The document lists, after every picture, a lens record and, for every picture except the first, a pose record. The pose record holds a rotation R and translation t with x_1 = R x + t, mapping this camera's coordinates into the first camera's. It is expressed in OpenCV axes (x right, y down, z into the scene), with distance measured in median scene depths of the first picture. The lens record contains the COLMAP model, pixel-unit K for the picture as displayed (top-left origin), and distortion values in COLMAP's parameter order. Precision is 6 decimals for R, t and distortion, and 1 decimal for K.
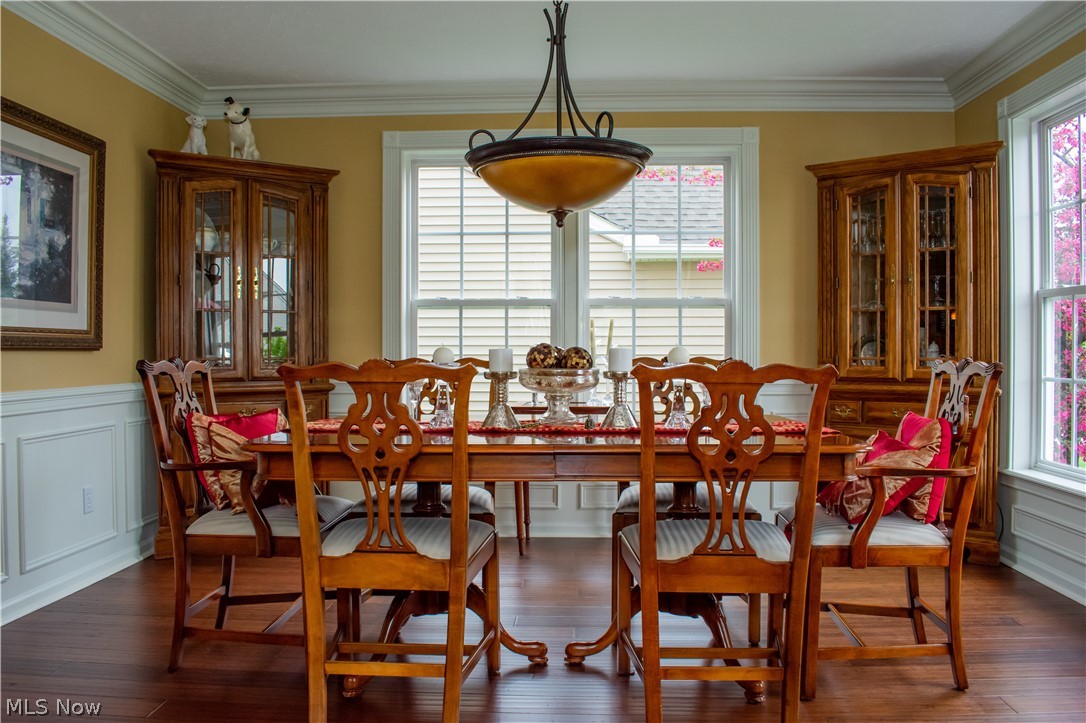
lens RADIAL K [[856.7, 0, 547.3], [0, 856.7, 358.3], [0, 0, 1]] dist [-0.095284, 0.015961]
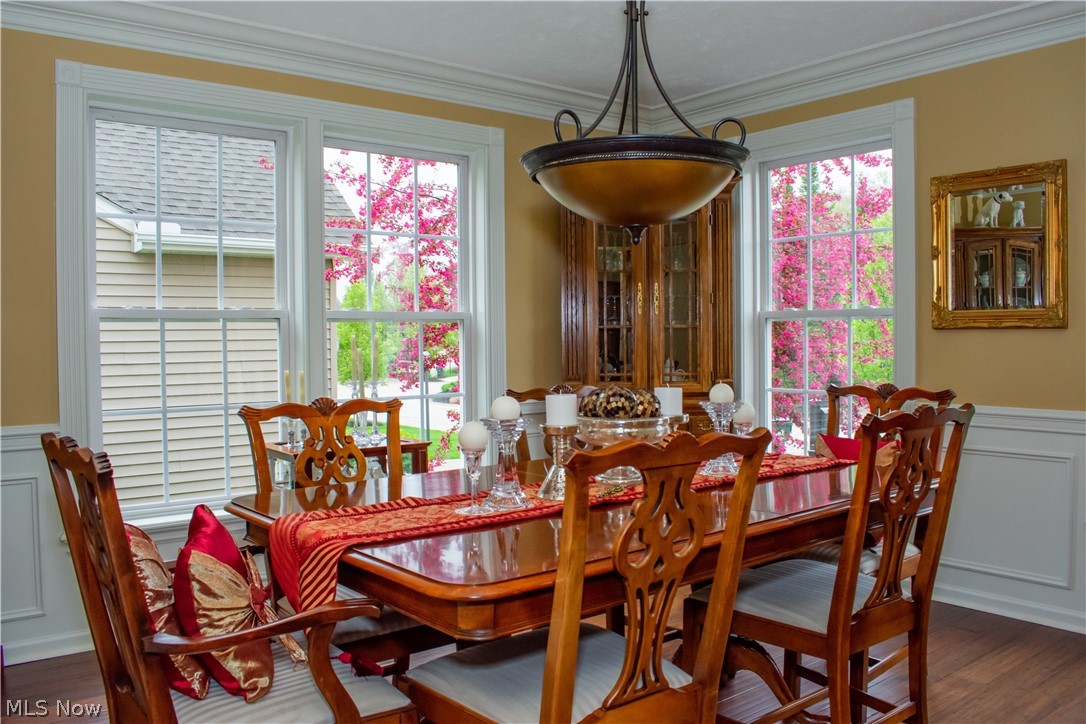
lens RADIAL K [[856.7, 0, 542.9], [0, 856.7, 364.2], [0, 0, 1]] dist [-0.095284, 0.015961]
pose [[0.768867, -0.023829, 0.638965, -0.313703], [0.013716, 0.999690, 0.020778, -0.031271], [-0.639262, -0.007212, 0.768955, 0.240806]]
